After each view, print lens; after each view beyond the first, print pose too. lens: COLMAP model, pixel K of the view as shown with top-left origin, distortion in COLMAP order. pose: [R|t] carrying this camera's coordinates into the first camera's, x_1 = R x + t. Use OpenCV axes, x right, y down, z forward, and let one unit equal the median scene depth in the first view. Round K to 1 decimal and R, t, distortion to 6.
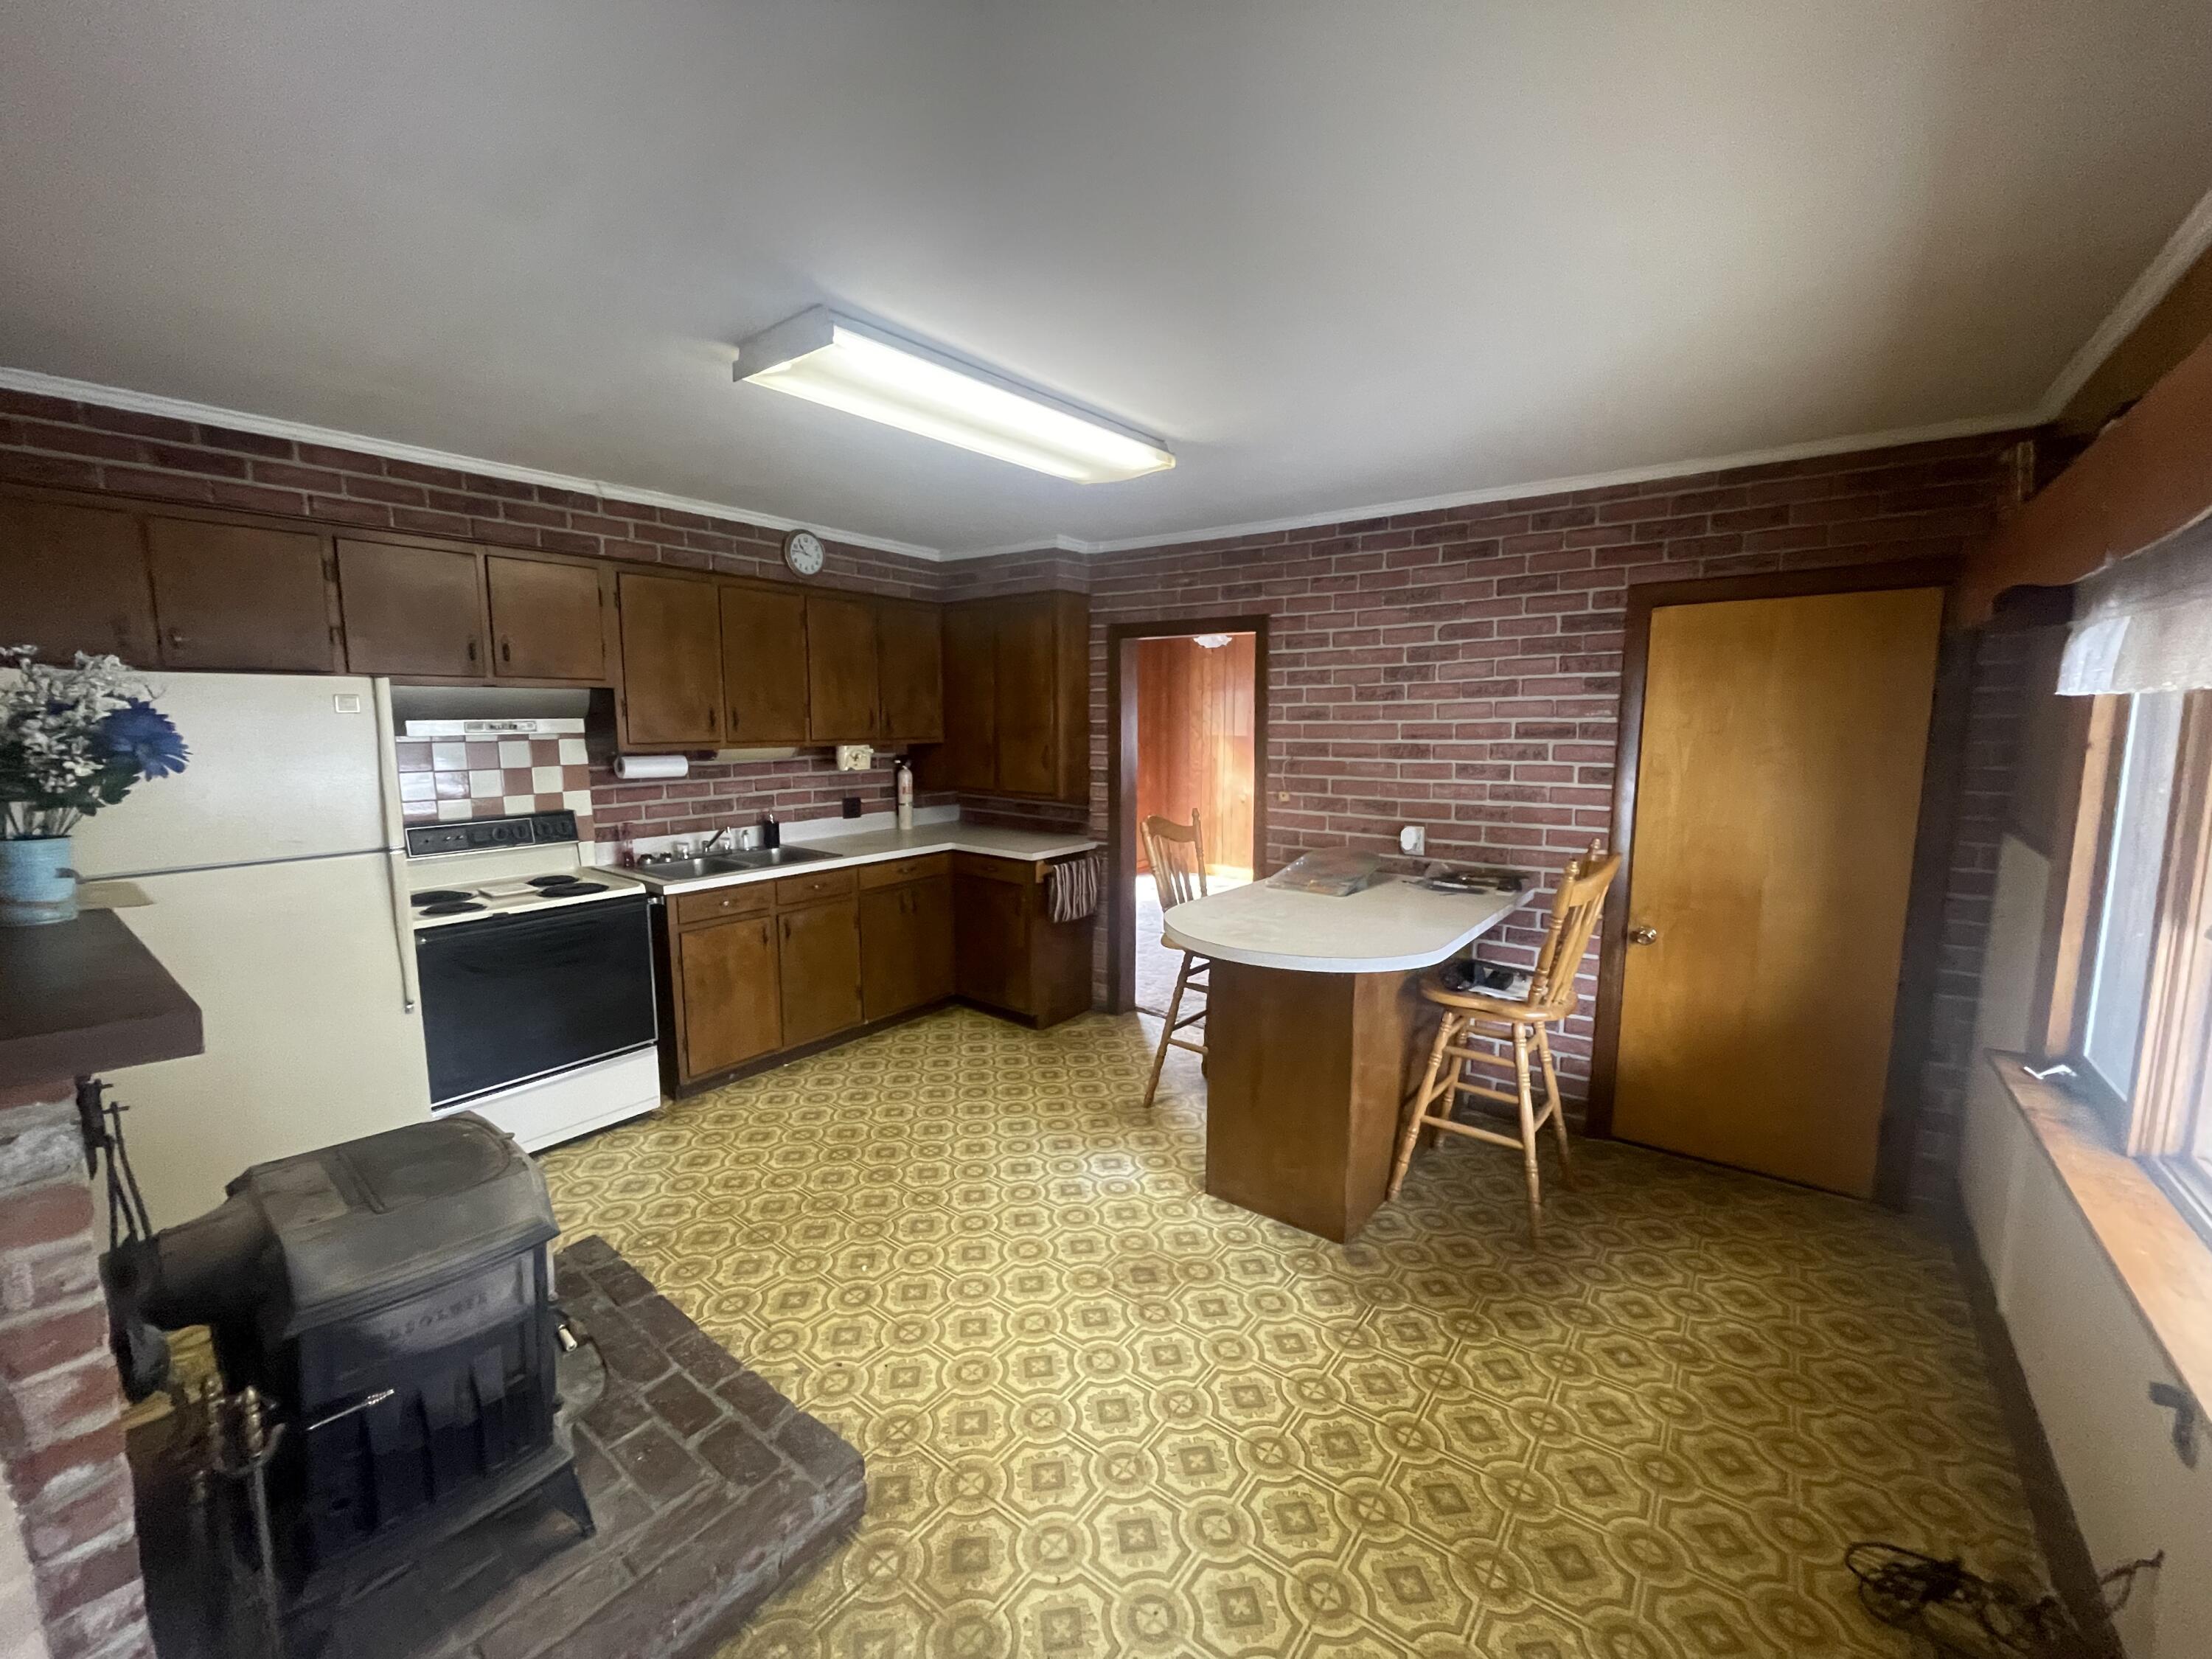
lens RADIAL K [[885.8, 0, 1103.5], [0, 885.8, 820.7], [0, 0, 1]] dist [-0.003453, -0.000058]
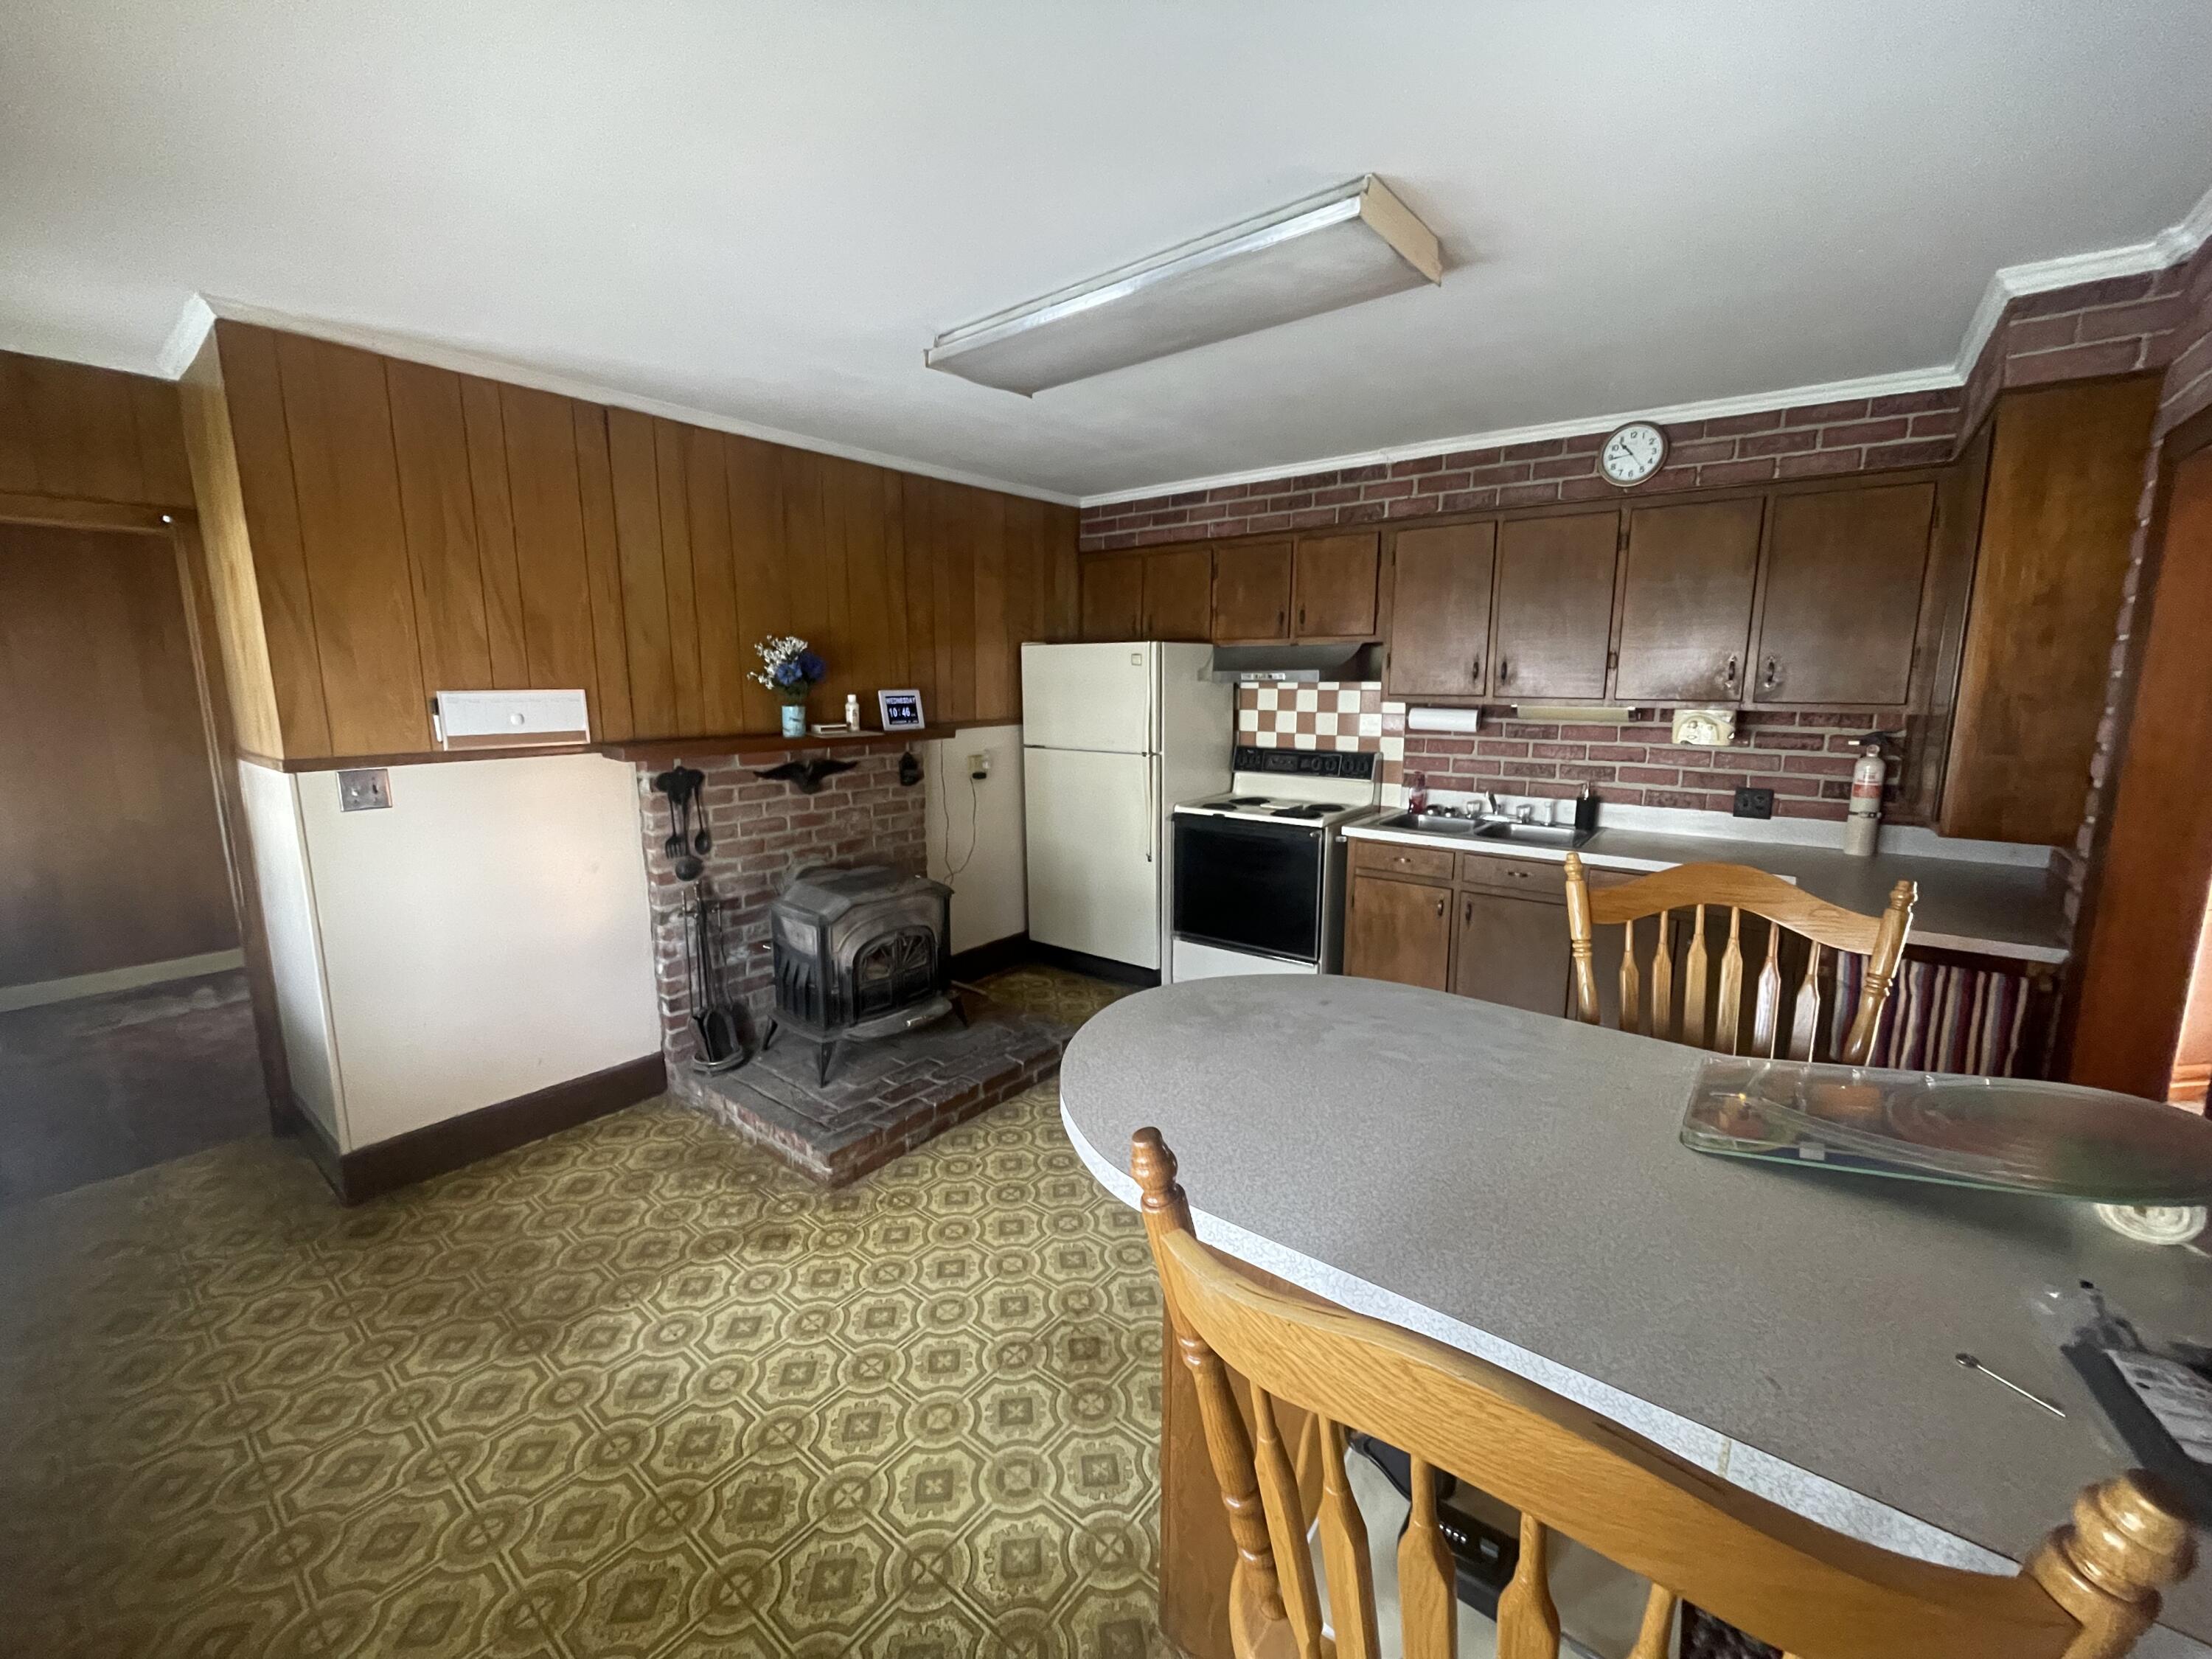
lens RADIAL K [[885.8, 0, 1103.5], [0, 885.8, 820.7], [0, 0, 1]] dist [-0.003453, -0.000058]
pose [[-0.009729, 0.157211, -0.987517, 0.820852], [-0.123953, 0.979758, 0.157197, -0.095339], [0.992240, 0.123935, 0.009955, 1.012264]]
